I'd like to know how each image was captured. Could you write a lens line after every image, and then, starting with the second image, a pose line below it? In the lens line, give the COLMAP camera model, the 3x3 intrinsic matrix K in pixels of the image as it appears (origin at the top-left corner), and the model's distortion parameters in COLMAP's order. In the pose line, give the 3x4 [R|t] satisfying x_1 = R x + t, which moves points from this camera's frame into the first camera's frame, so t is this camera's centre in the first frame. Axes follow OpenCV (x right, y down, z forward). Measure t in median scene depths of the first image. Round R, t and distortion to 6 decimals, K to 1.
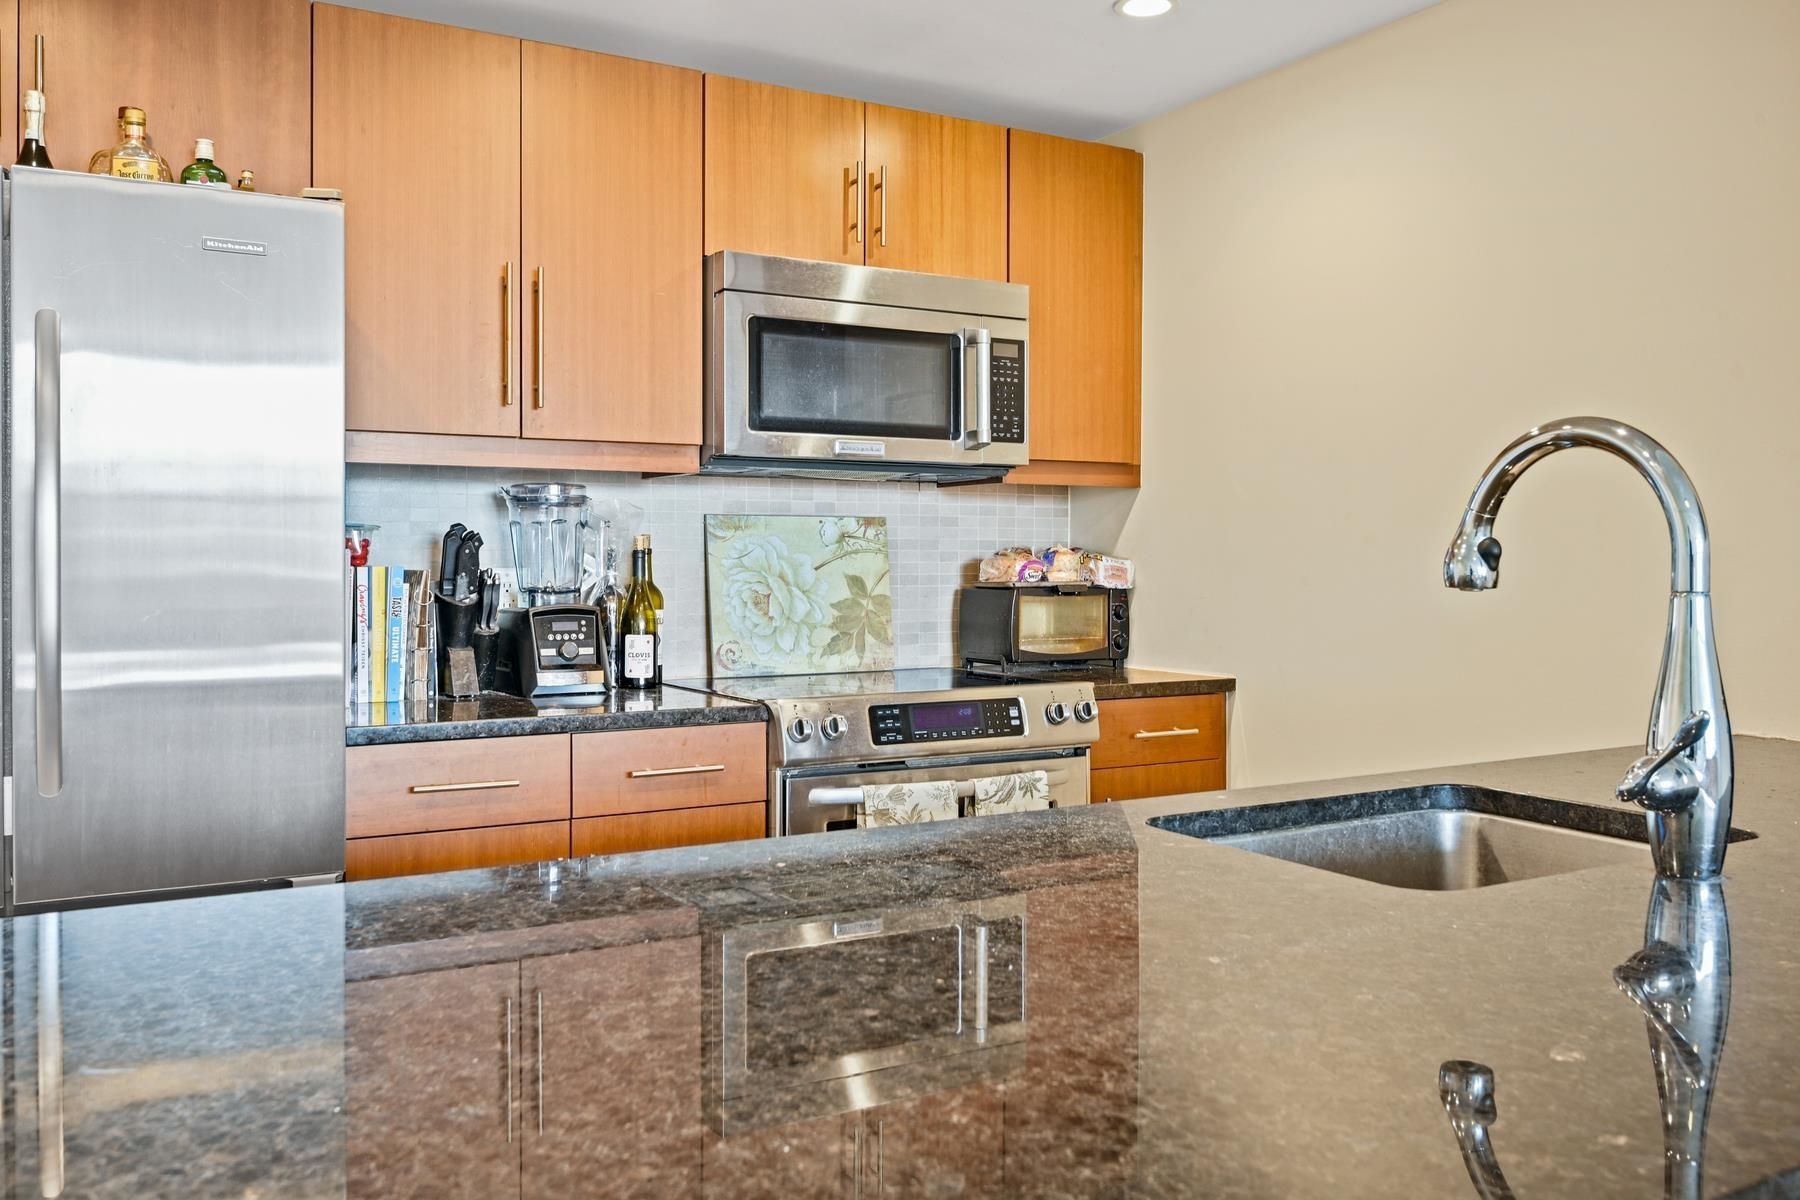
lens RADIAL K [[1419.0, 0, 874.4], [0, 1419.0, 557.9], [0, 0, 1]] dist [-0.005853, -0.007660]
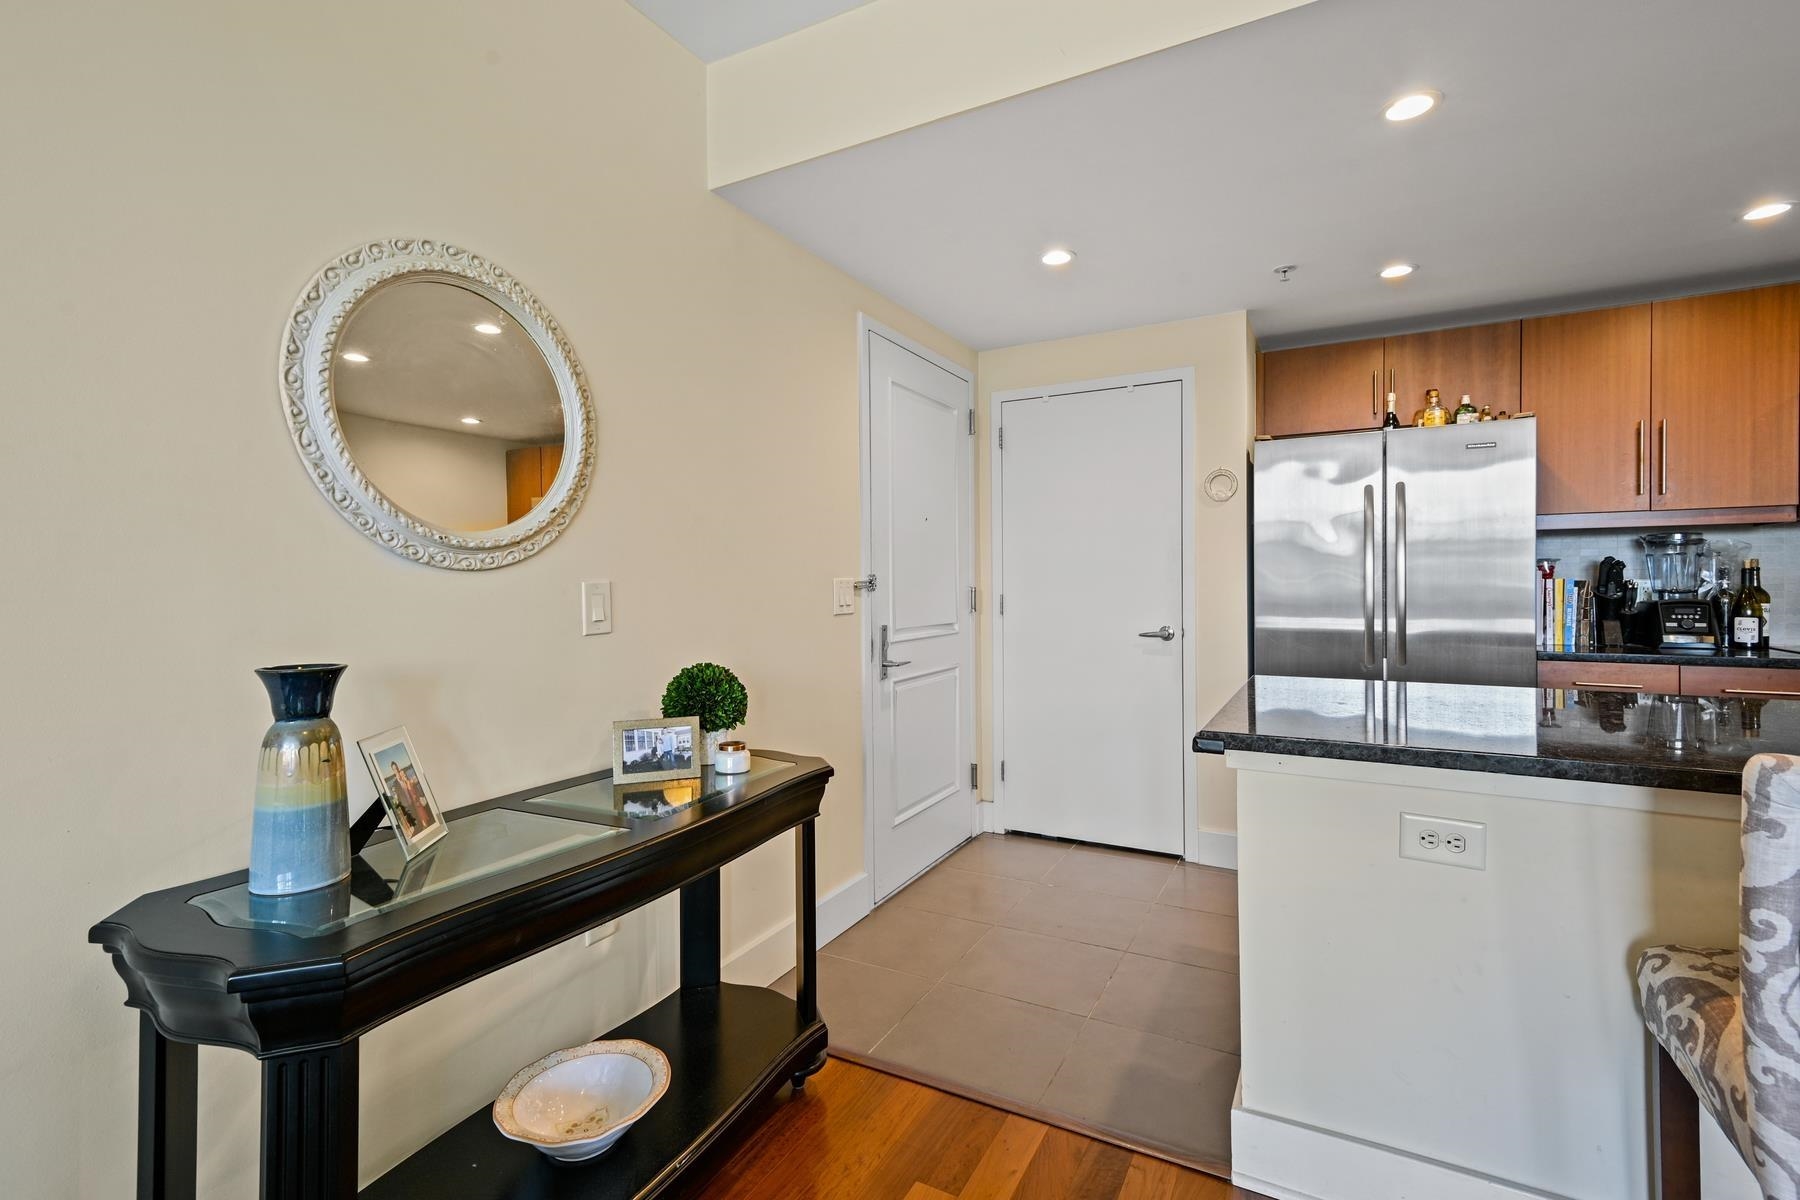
lens RADIAL K [[832.3, 0, 909.0], [0, 832.3, 590.5], [0, 0, 1]] dist [0.026365, 0.002085]
pose [[0.537242, 0.003483, -0.843421, 0.163927], [0.010228, 0.999891, 0.010644, 0.000048], [0.843366, -0.014345, 0.537147, -0.416407]]
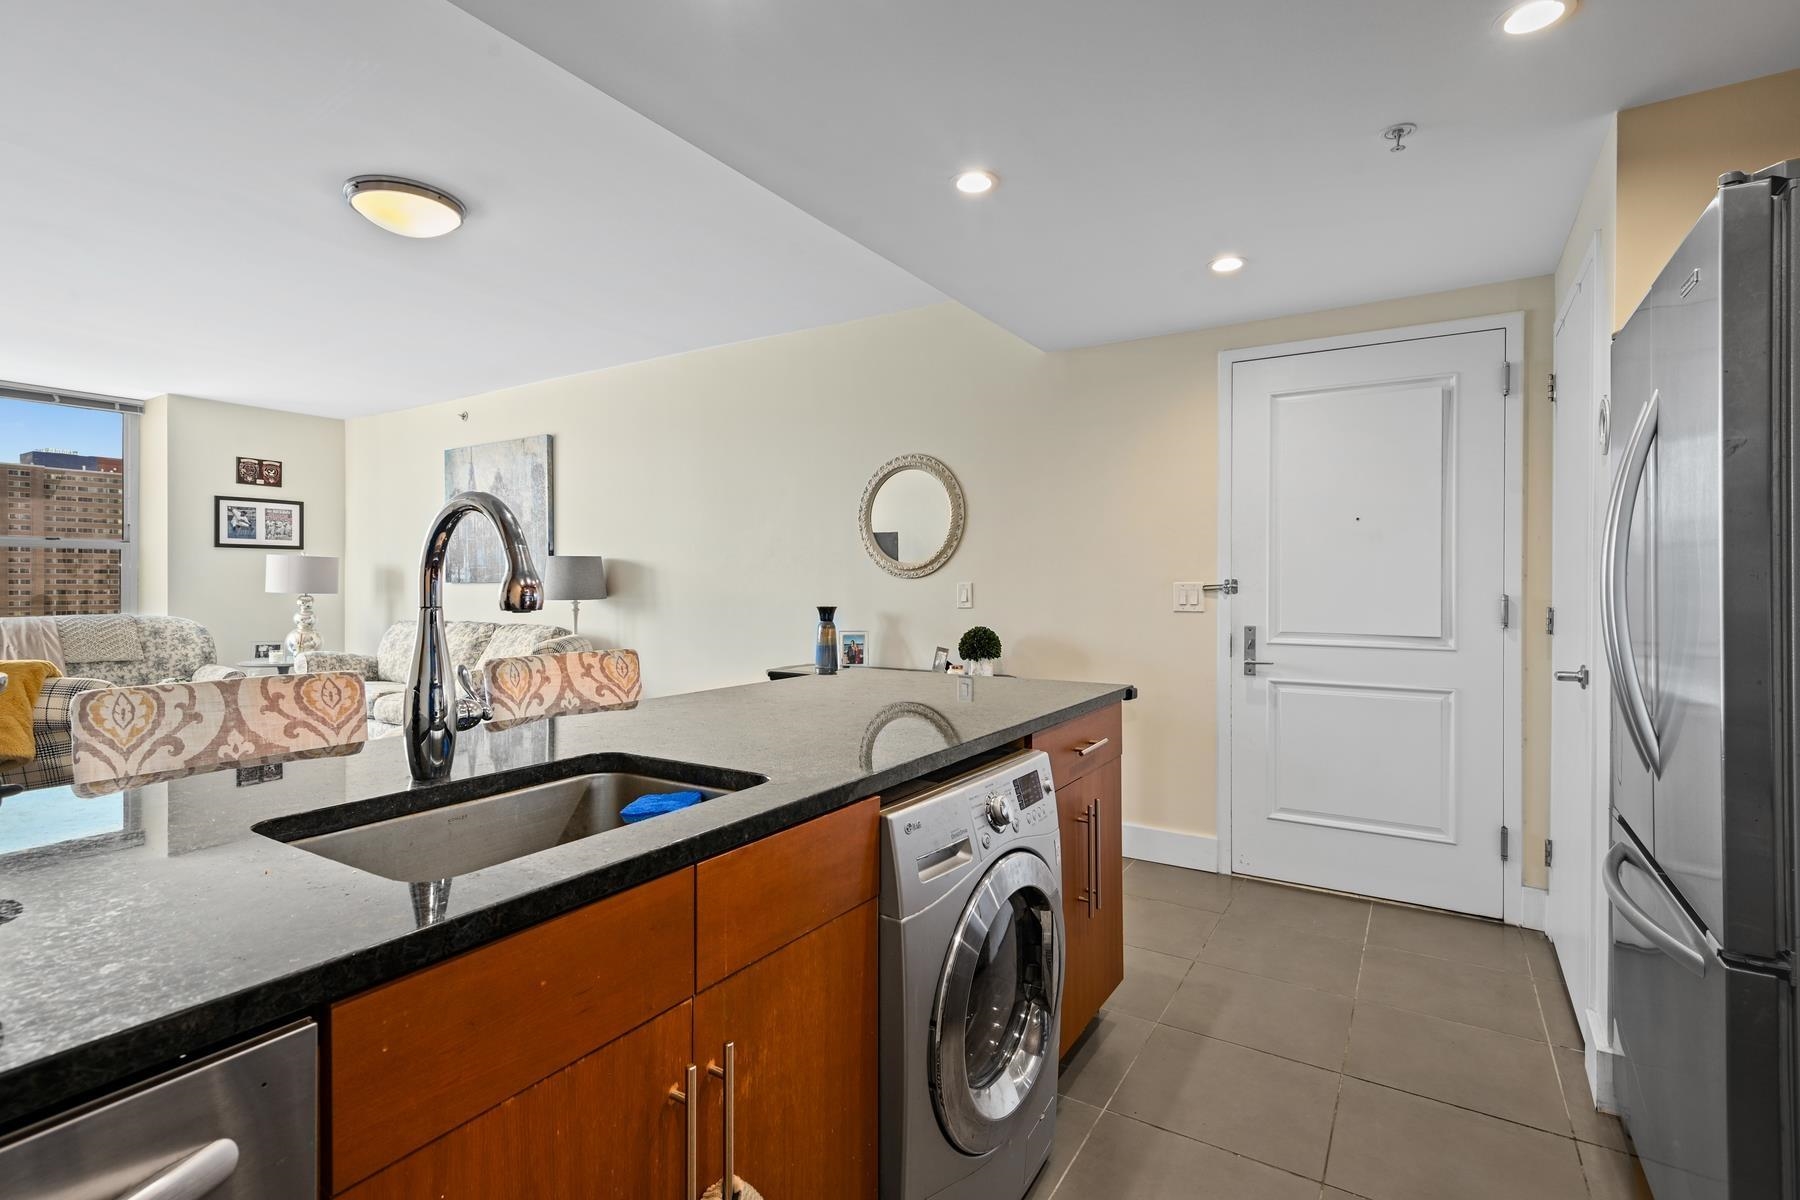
lens RADIAL K [[832.3, 0, 903.9], [0, 832.3, 591.1], [0, 0, 1]] dist [0.026365, 0.002085]
pose [[-0.880423, 0.006924, -0.474139, 0.218492], [0.000705, 0.999911, 0.013293, -0.008051], [0.474189, 0.011369, -0.880349, 0.902878]]
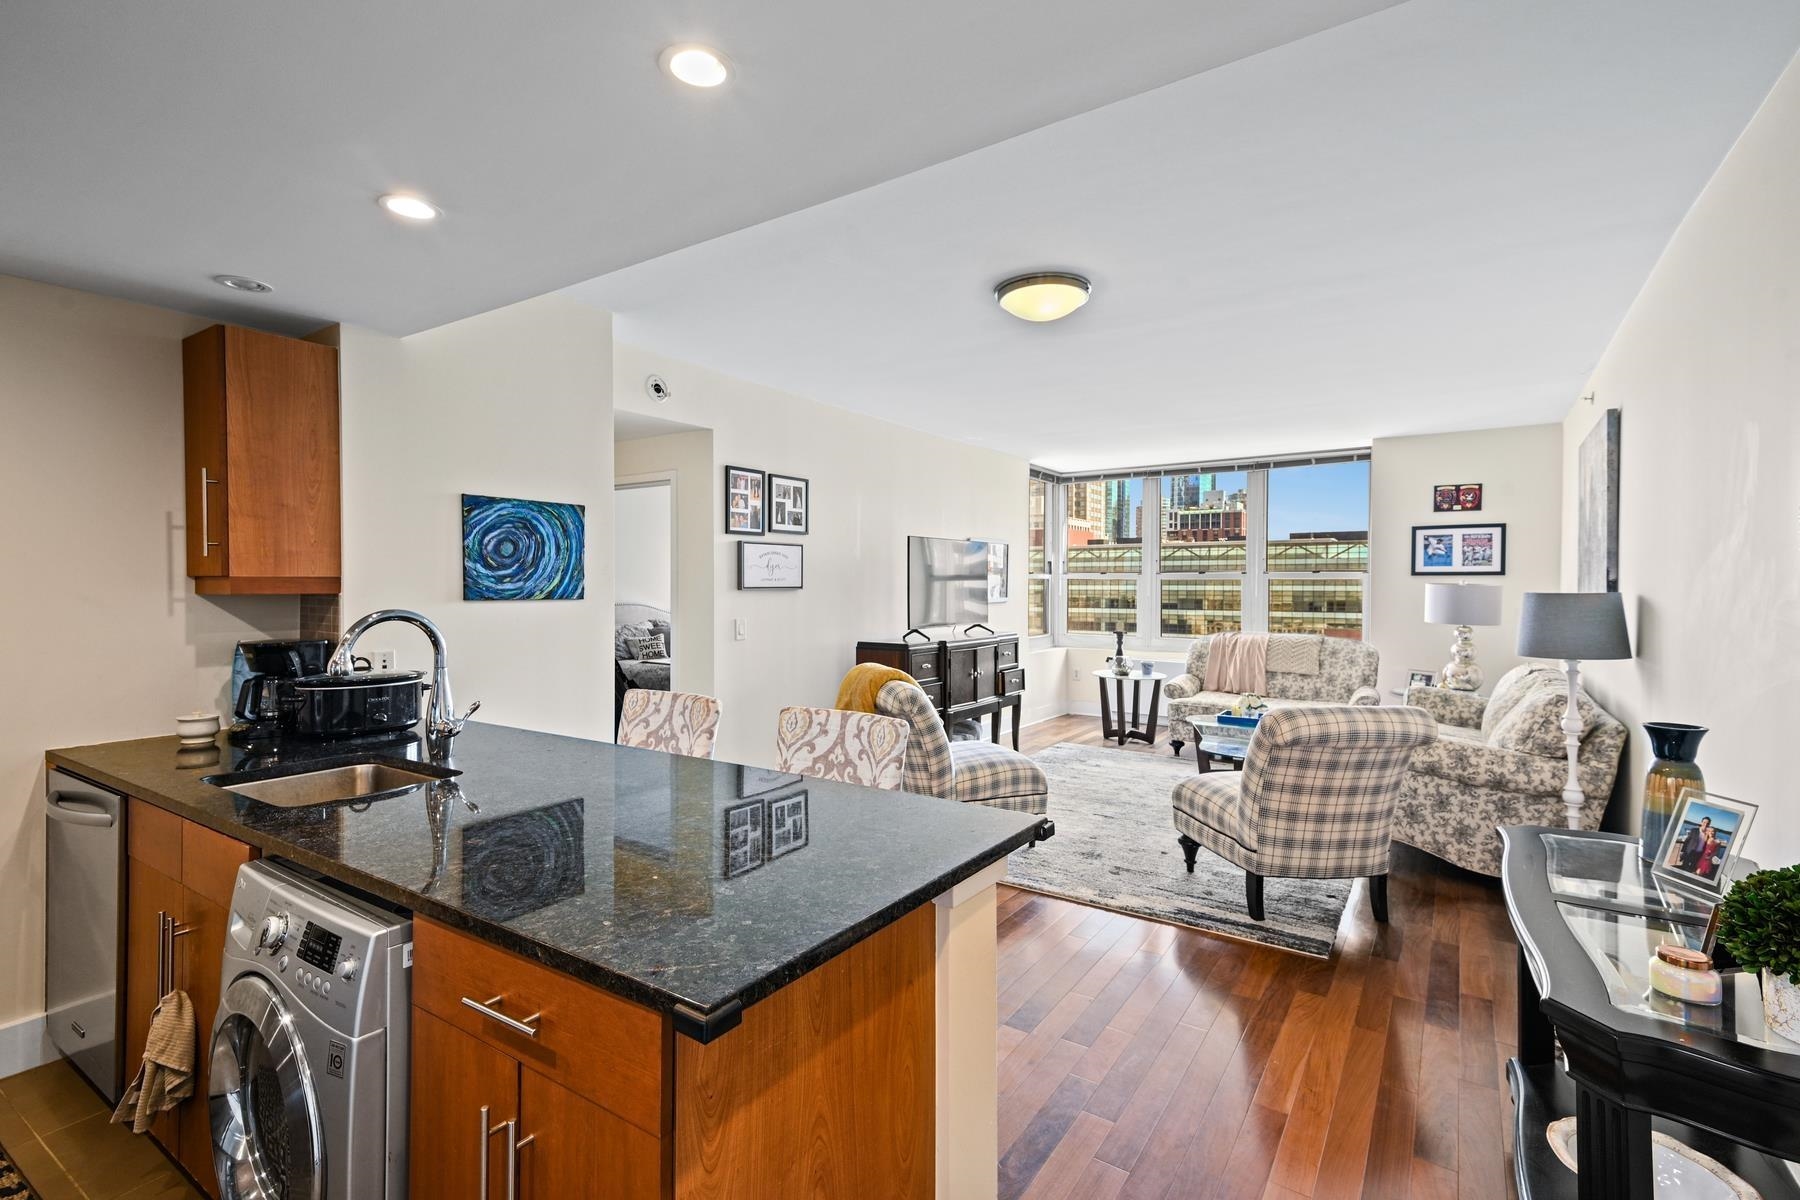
lens RADIAL K [[832.3, 0, 915.4], [0, 832.3, 598.5], [0, 0, 1]] dist [0.026365, 0.002085]
pose [[-0.455018, -0.015580, 0.890346, -0.663090], [-0.001562, 0.999859, 0.016698, -0.067476], [-0.890481, 0.006207, -0.454978, 0.364341]]
